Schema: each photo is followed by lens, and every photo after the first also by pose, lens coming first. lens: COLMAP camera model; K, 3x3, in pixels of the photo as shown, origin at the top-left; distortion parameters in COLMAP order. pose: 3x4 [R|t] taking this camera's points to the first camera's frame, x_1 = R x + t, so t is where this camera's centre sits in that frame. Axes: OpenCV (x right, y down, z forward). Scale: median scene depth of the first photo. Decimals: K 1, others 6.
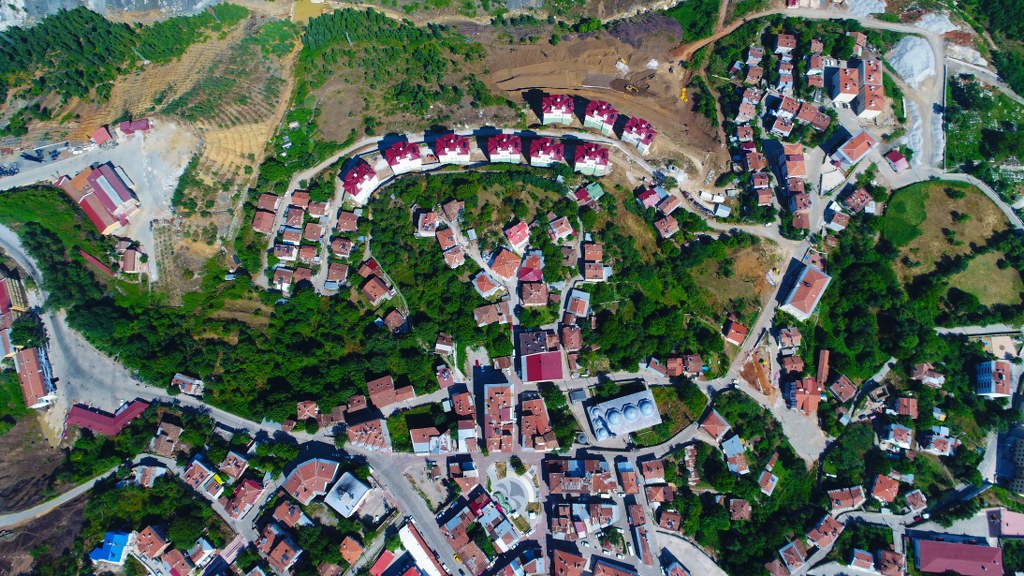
lens RADIAL K [[692.4, 0, 512.3], [0, 692.4, 285.2], [0, 0, 1]] dist [0.013918, -0.006576]
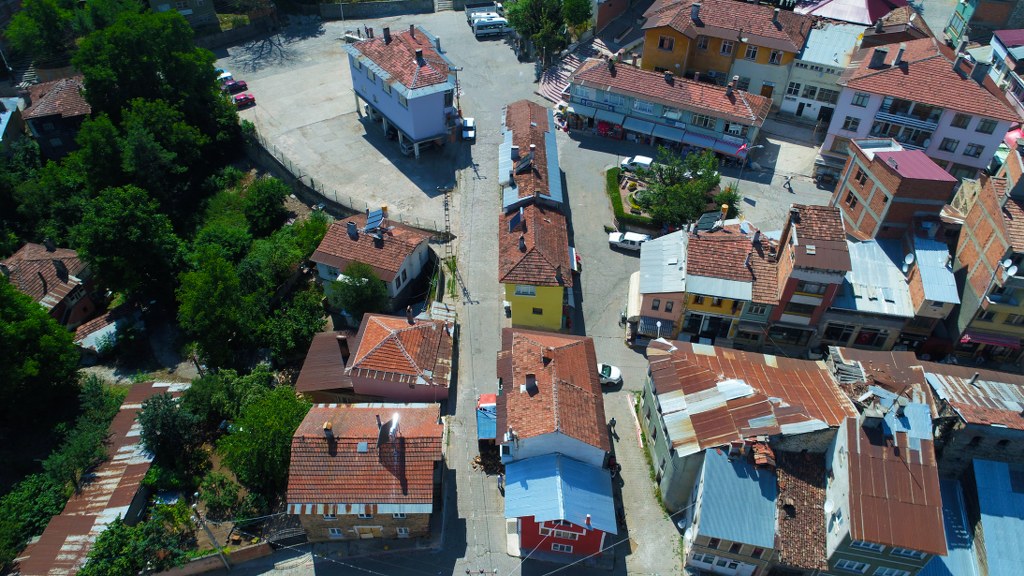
lens RADIAL K [[692.4, 0, 513.0], [0, 692.4, 287.6], [0, 0, 1]] dist [0.013918, -0.006576]
pose [[-0.986132, -0.124547, 0.109693, 0.153889], [0.158532, -0.511296, 0.844656, 0.159253], [-0.049114, 0.850332, 0.523950, 0.849733]]
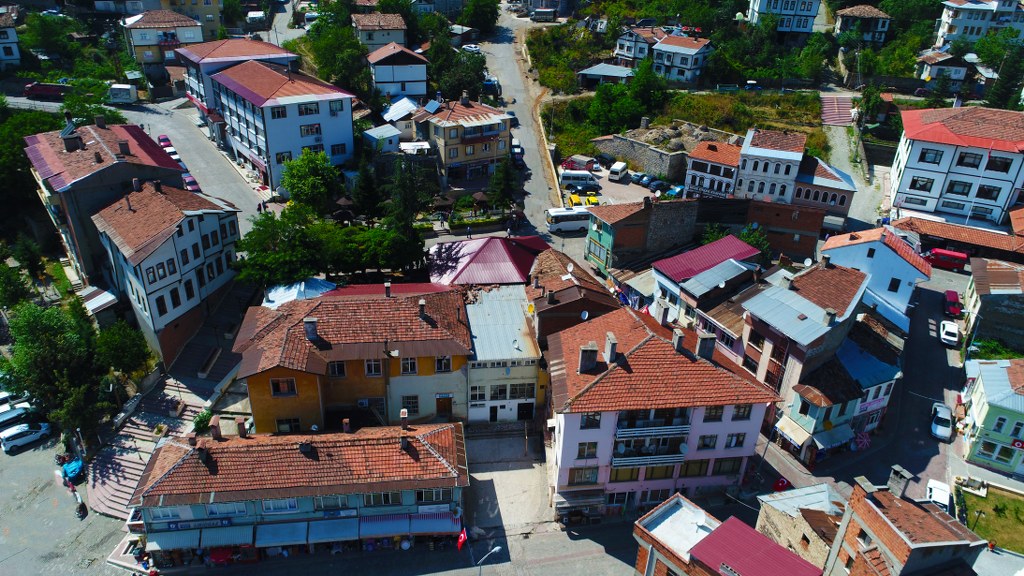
lens RADIAL K [[692.4, 0, 508.9], [0, 692.4, 291.0], [0, 0, 1]] dist [0.013918, -0.006576]
pose [[-0.909676, 0.163506, -0.381778, 0.148814], [-0.413096, -0.261263, 0.872406, 0.254228], [0.042899, 0.951319, 0.305209, 0.836222]]
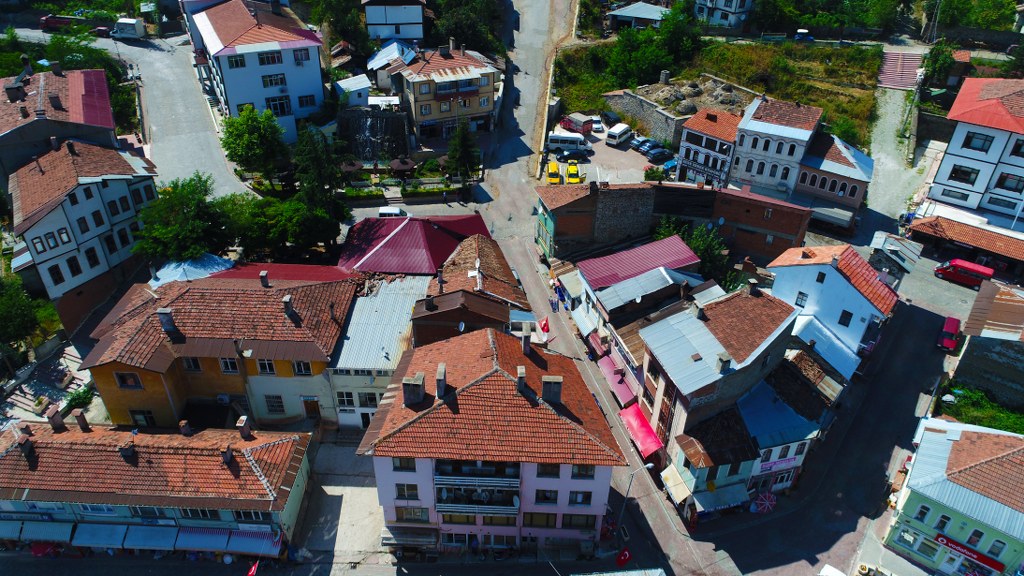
lens RADIAL K [[692.4, 0, 509.6], [0, 692.4, 288.6], [0, 0, 1]] dist [0.013918, -0.006576]
pose [[-0.966944, 0.126510, -0.221392, 0.094577], [-0.253420, -0.380620, 0.889330, 0.258361], [0.028243, 0.916037, 0.400098, 0.827099]]
